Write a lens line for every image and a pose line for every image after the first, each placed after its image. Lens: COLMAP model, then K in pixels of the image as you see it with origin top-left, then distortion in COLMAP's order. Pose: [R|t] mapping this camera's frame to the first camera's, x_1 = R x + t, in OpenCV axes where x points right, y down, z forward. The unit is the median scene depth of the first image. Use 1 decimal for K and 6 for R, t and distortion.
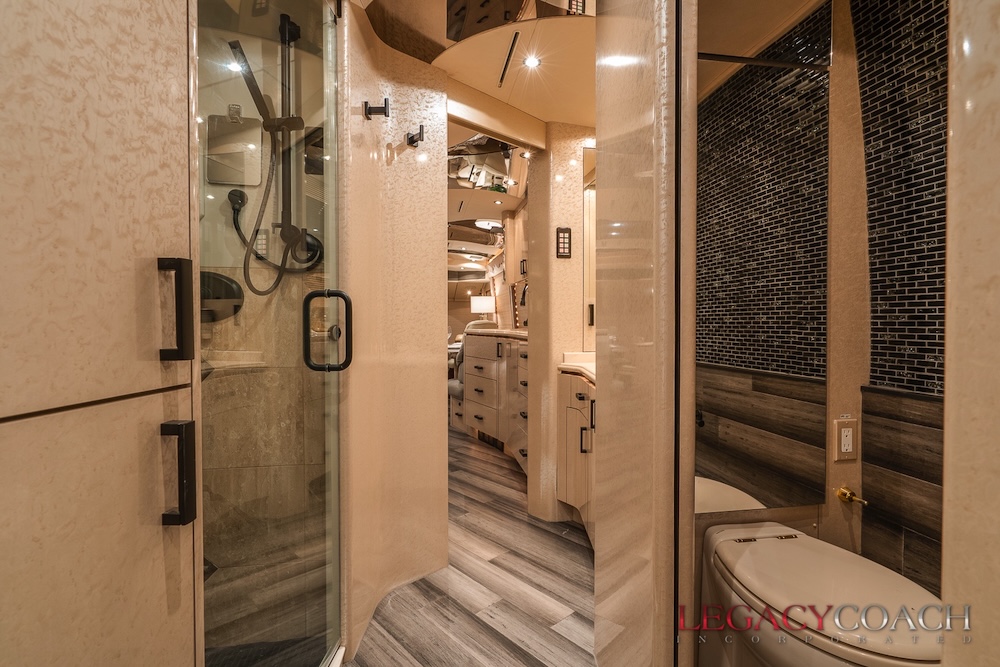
lens RADIAL K [[458.3, 0, 497.9], [0, 458.3, 332.2], [0, 0, 1]] dist [-0.005270, 0.001936]
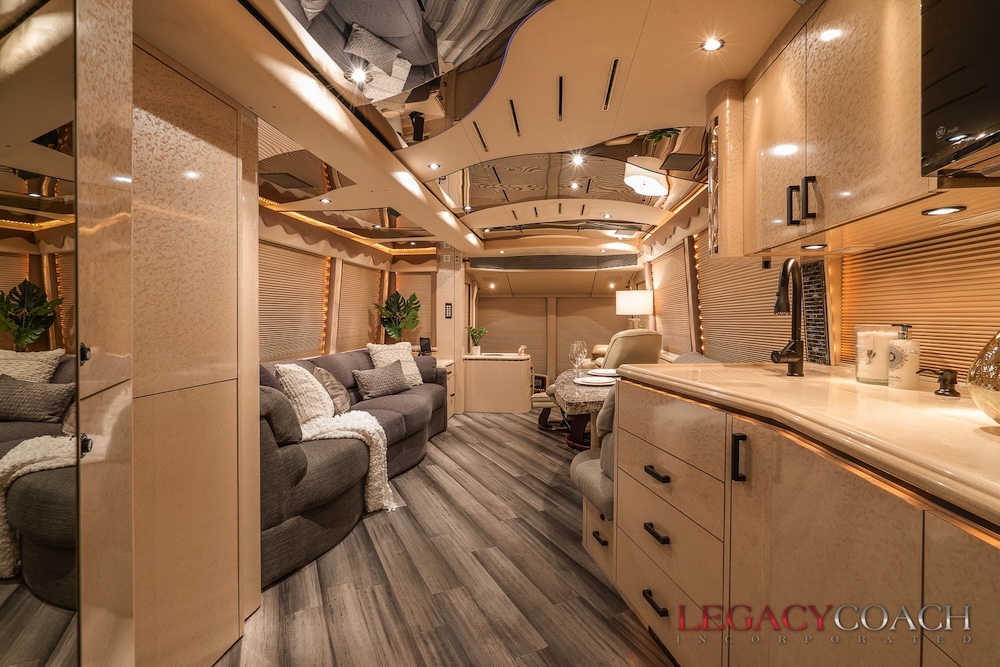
lens RADIAL K [[458.3, 0, 499.7], [0, 458.3, 328.4], [0, 0, 1]] dist [-0.005270, 0.001936]
pose [[0.958567, 0.007430, -0.284772, -0.029559], [-0.006811, 0.999972, 0.003163, -0.022723], [0.284787, -0.001093, 0.958590, 0.288517]]
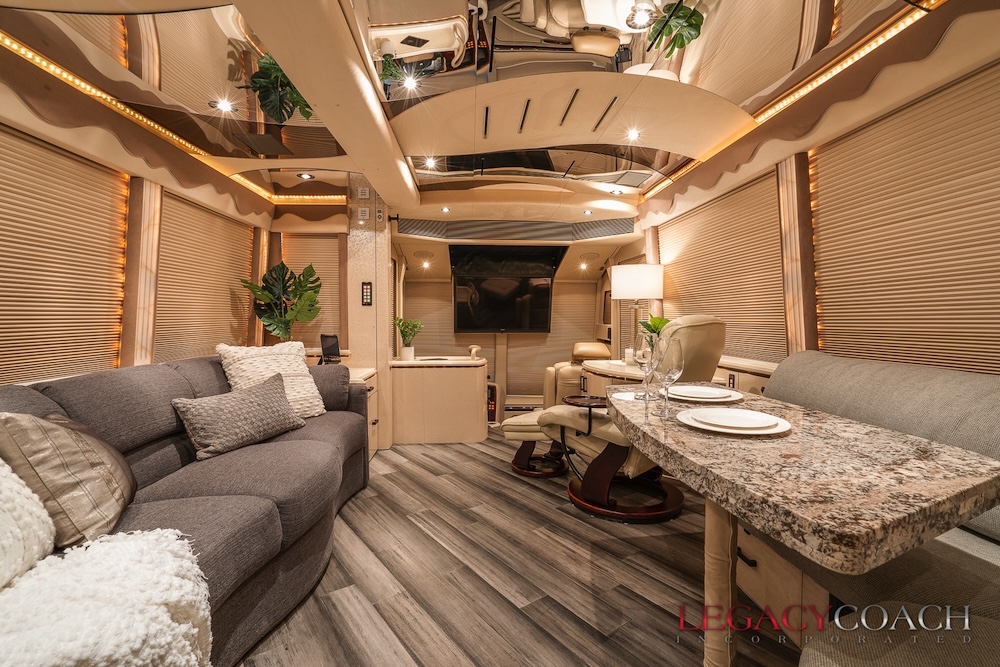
lens RADIAL K [[458.3, 0, 499.8], [0, 458.3, 335.7], [0, 0, 1]] dist [-0.005270, 0.001936]
pose [[0.994855, 0.001367, -0.101299, -0.125379], [0.000391, 0.999850, 0.017328, -0.012775], [0.101307, -0.017278, 0.994705, 0.494504]]
